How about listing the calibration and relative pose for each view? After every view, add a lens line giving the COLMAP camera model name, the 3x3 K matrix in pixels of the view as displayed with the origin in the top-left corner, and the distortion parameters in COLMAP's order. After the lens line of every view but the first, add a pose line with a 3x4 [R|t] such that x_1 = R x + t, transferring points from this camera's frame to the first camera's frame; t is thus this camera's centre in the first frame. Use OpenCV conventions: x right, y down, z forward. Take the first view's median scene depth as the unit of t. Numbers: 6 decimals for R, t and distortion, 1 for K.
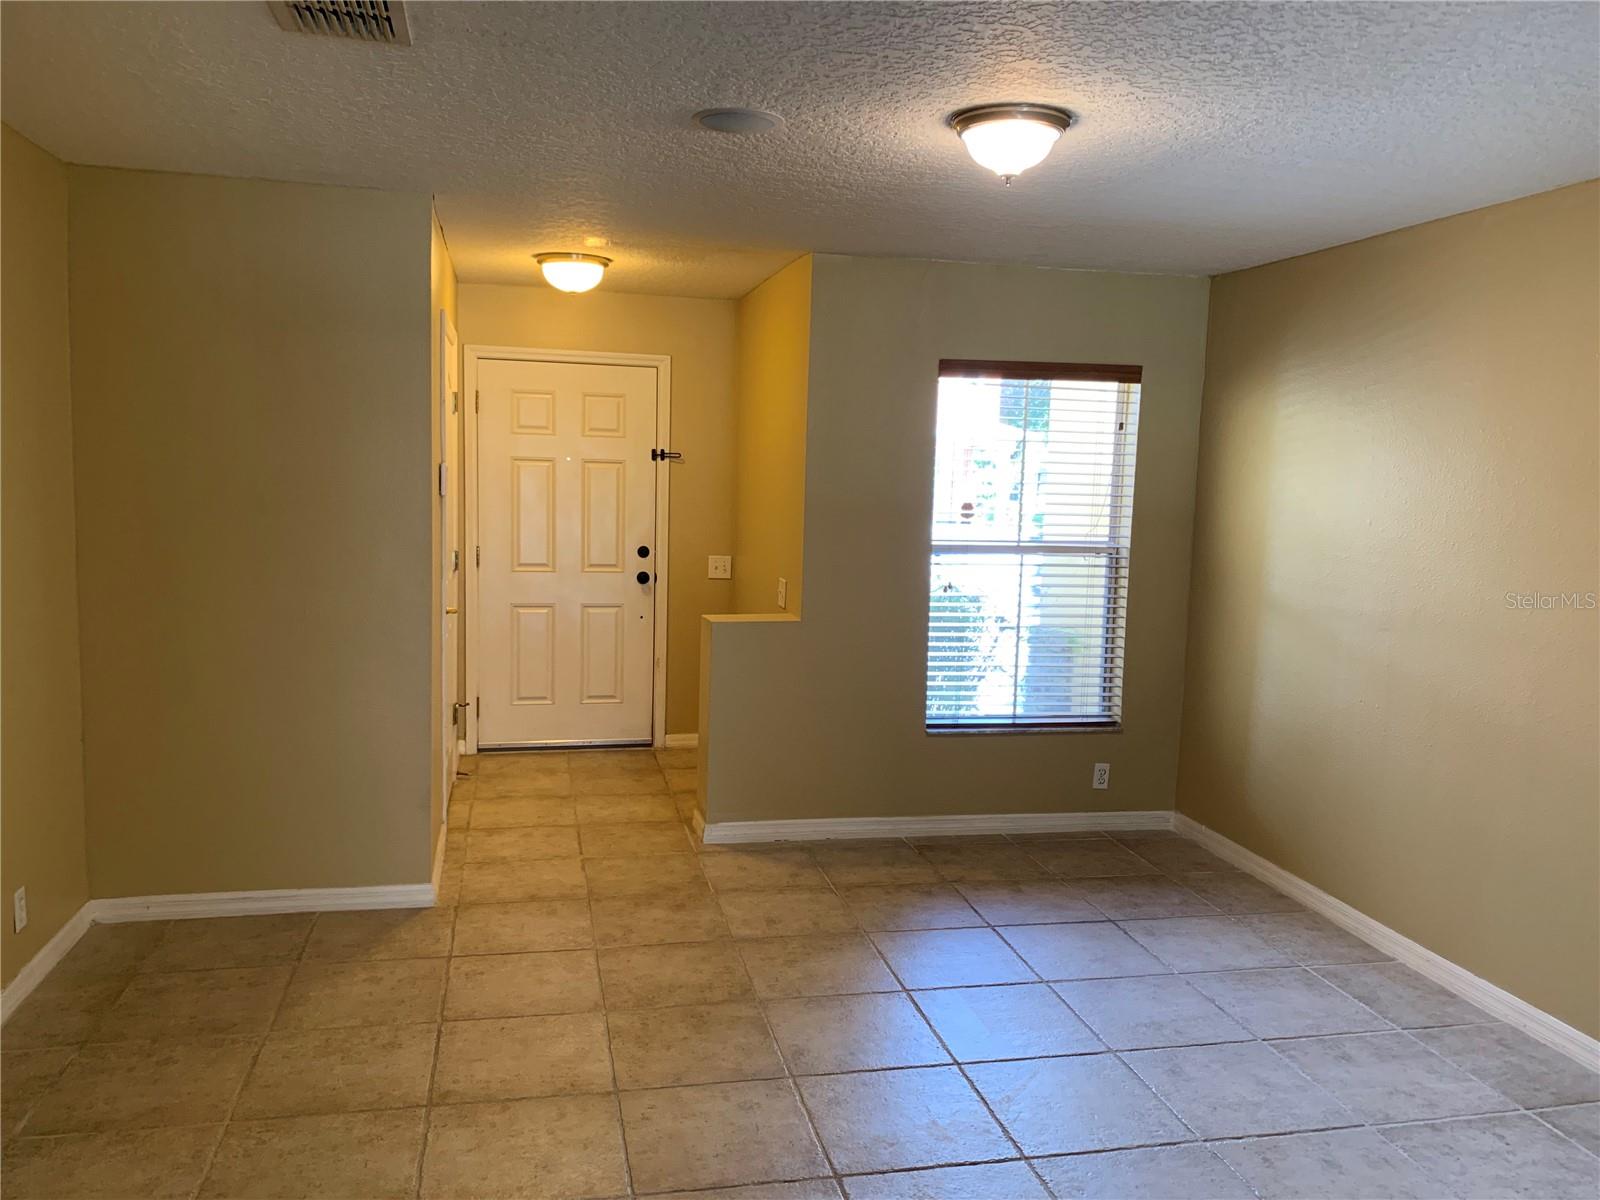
lens RADIAL K [[1221.7, 0, 800.0], [0, 1221.7, 600.0], [0, 0, 1]] dist [0.091852, -0.097867]
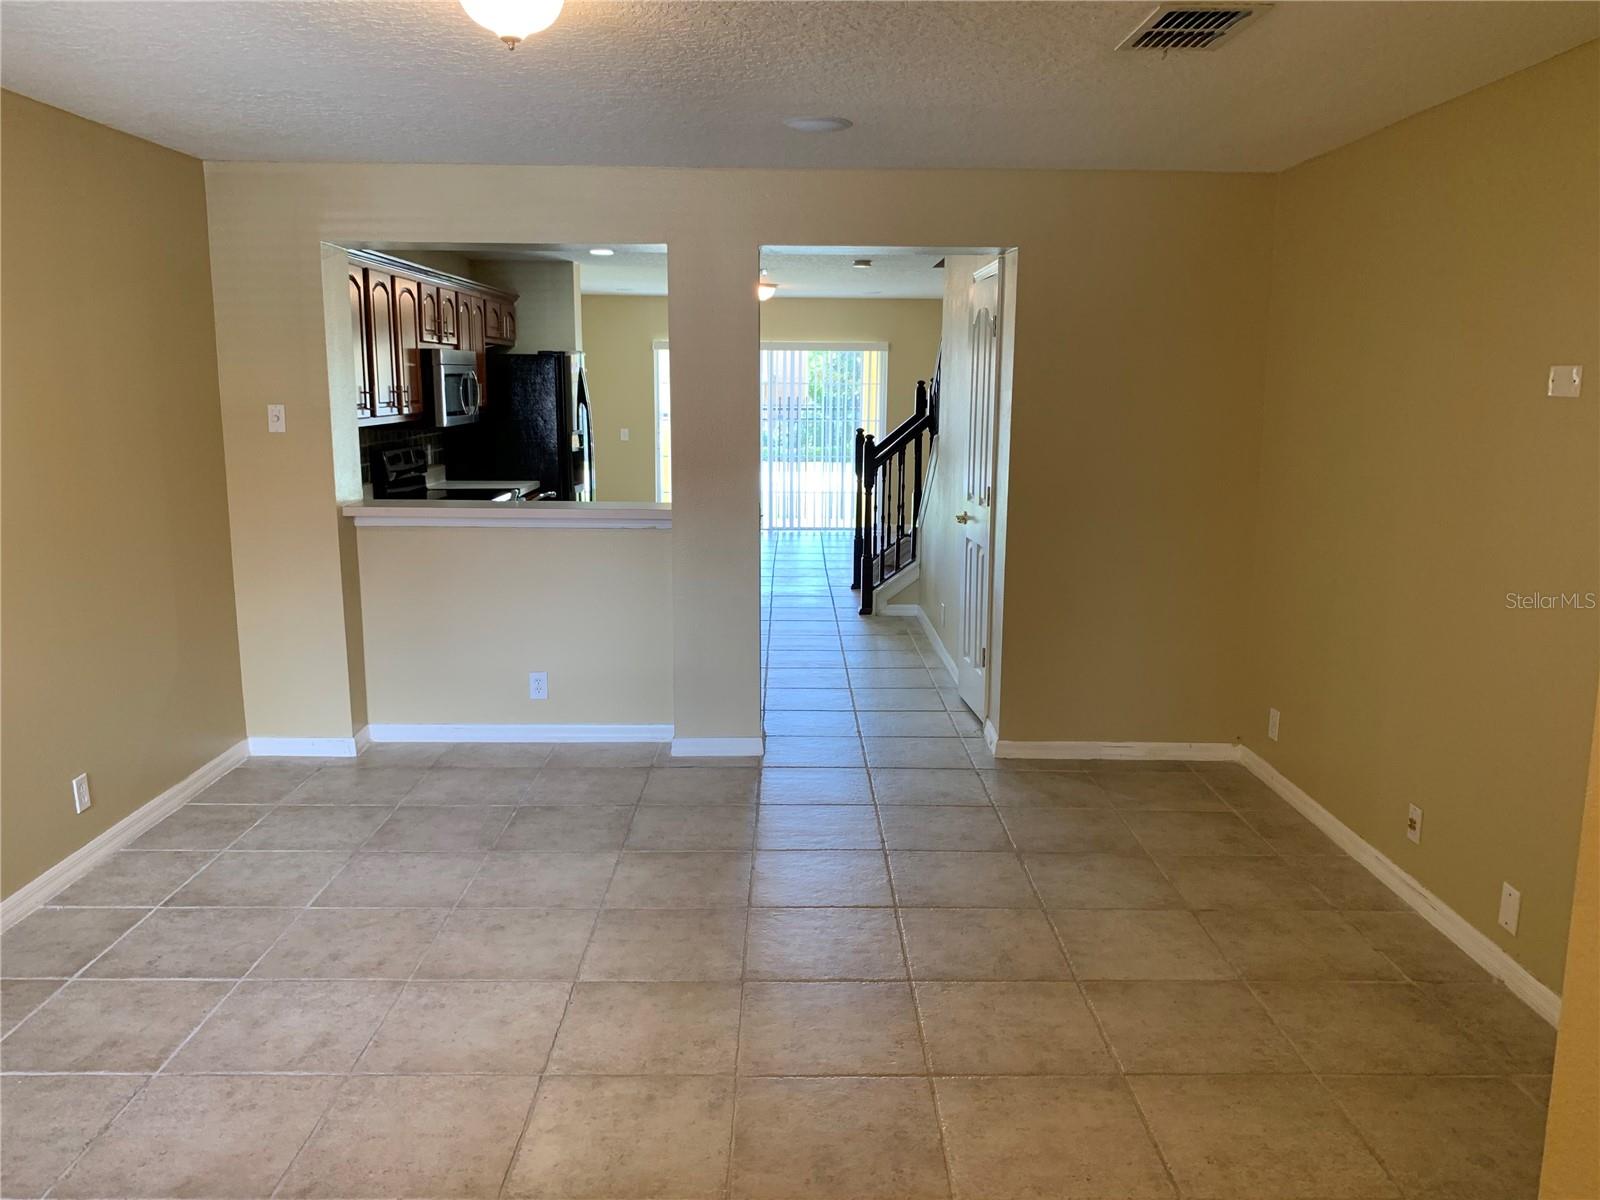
lens RADIAL K [[1221.7, 0, 800.0], [0, 1221.7, 600.0], [0, 0, 1]] dist [0.091852, -0.097867]
pose [[-0.976276, -0.072492, 0.204036, -0.220753], [-0.009627, 0.955894, 0.293555, -0.221339], [-0.216317, 0.284626, -0.933914, 1.817482]]
